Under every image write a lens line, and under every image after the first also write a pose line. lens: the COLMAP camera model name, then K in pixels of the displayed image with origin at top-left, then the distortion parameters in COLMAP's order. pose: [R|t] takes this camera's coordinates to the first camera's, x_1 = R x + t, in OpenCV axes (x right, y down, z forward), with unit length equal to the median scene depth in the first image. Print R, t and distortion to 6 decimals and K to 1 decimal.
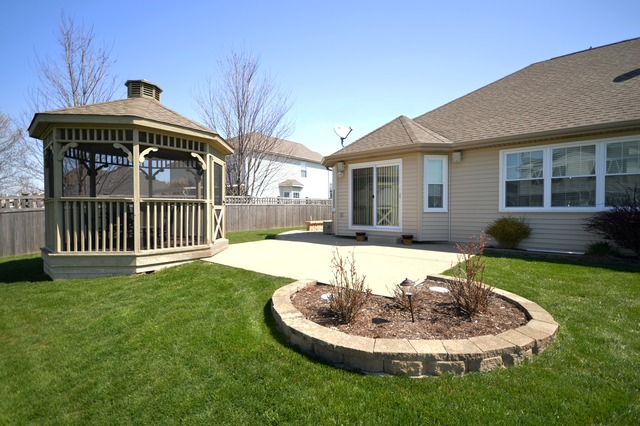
lens RADIAL K [[297.6, 0, 322.2], [0, 297.6, 213.3], [0, 0, 1]] dist [0.009120, -0.000813]
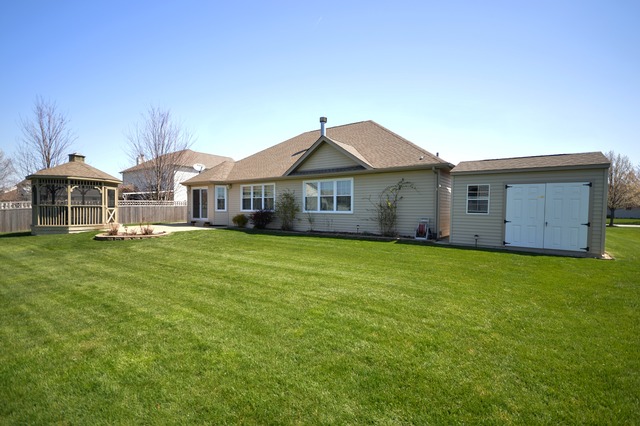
lens RADIAL K [[297.6, 0, 317.8], [0, 297.6, 213.1], [0, 0, 1]] dist [0.009120, -0.000813]
pose [[0.998399, 0.008791, 0.055870, 1.073943], [-0.008797, 0.999961, -0.000132, 0.000954], [-0.055869, -0.000360, 0.998438, -1.332725]]
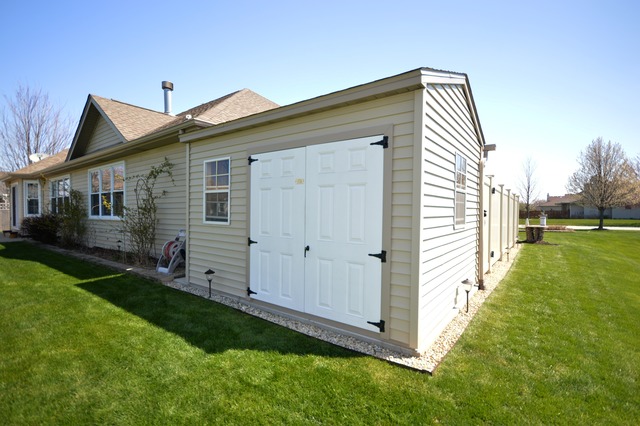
lens RADIAL K [[297.6, 0, 320.4], [0, 297.6, 213.1], [0, 0, 1]] dist [0.009120, -0.000813]
pose [[0.999005, 0.000389, 0.044587, 2.010042], [-0.000155, 0.999986, -0.005251, -0.019214], [-0.044588, 0.005238, 0.998992, -0.683659]]
